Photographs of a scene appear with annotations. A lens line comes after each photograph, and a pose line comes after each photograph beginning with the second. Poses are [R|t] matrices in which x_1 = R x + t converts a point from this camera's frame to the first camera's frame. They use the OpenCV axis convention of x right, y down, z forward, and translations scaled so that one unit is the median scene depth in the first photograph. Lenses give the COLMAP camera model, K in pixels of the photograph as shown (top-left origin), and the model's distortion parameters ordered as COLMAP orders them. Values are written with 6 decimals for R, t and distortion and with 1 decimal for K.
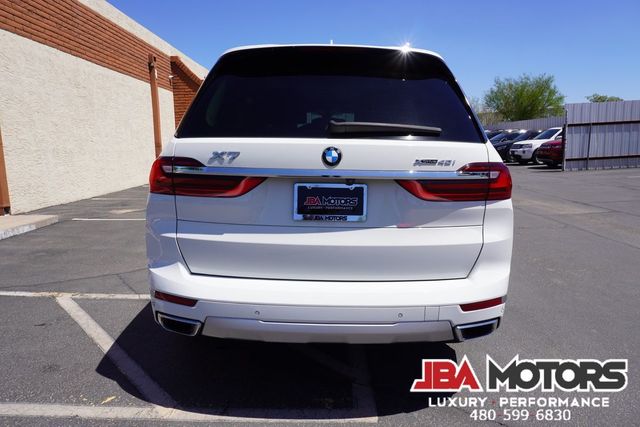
lens RADIAL K [[426.8, 0, 320.3], [0, 426.8, 210.6], [0, 0, 1]] dist [-0.045367, 0.026817]
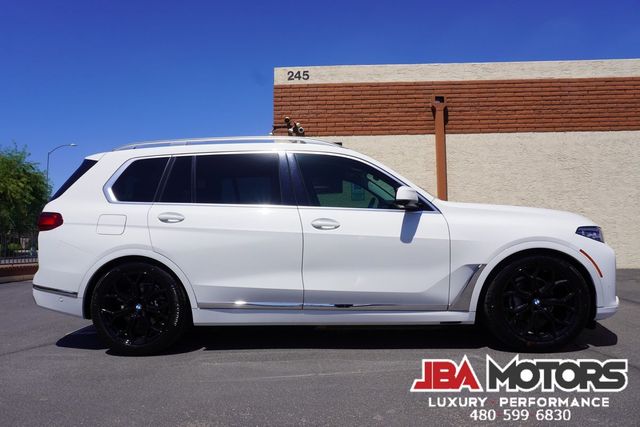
lens RADIAL K [[426.8, 0, 319.4], [0, 426.8, 209.0], [0, 0, 1]] dist [-0.045367, 0.026817]
pose [[-0.057599, -0.060217, -0.996522, 0.564766], [-0.136748, 0.989247, -0.051874, -0.050356], [0.988930, 0.133285, -0.065214, 0.590769]]
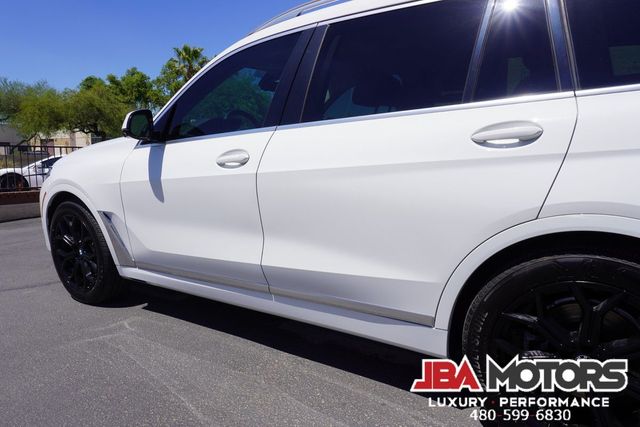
lens RADIAL K [[426.8, 0, 321.2], [0, 426.8, 213.8], [0, 0, 1]] dist [-0.045367, 0.026817]
pose [[-0.544913, 0.131313, -0.828146, 0.283048], [-0.116158, 0.966316, 0.229652, -0.097294], [0.830408, 0.221336, -0.511306, 0.750359]]
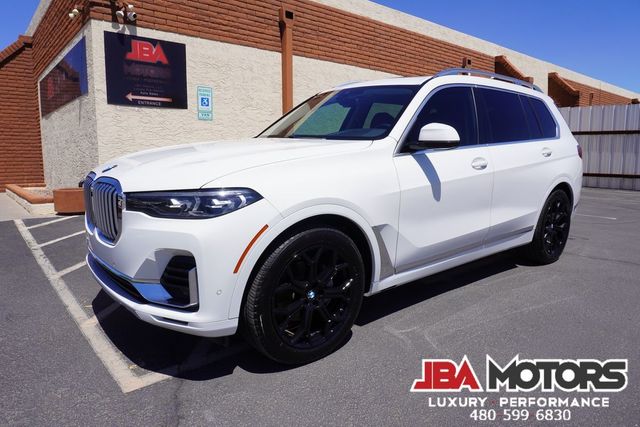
lens RADIAL K [[426.8, 0, 318.2], [0, 426.8, 209.4], [0, 0, 1]] dist [-0.045367, 0.026817]
pose [[0.641754, 0.111673, -0.758737, 0.306195], [-0.122148, 0.991596, 0.042631, -0.016633], [0.757121, 0.065319, 0.650001, 0.165087]]
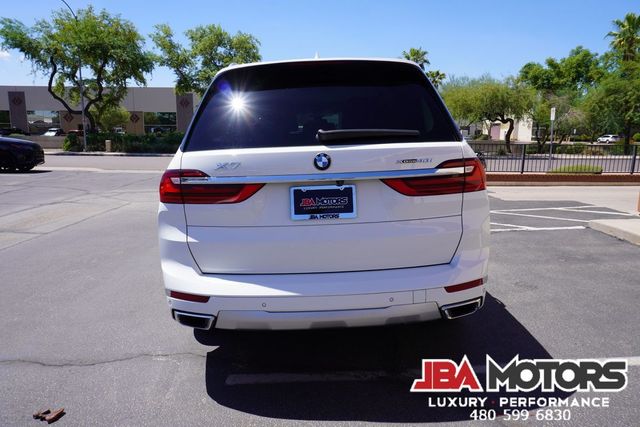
lens RADIAL K [[426.8, 0, 315.3], [0, 426.8, 205.9], [0, 0, 1]] dist [-0.045367, 0.026817]
pose [[-0.999836, 0.016876, 0.006606, -0.034787], [0.018089, 0.951671, 0.306586, -0.193553], [-0.001112, 0.306655, -0.951820, 1.142845]]
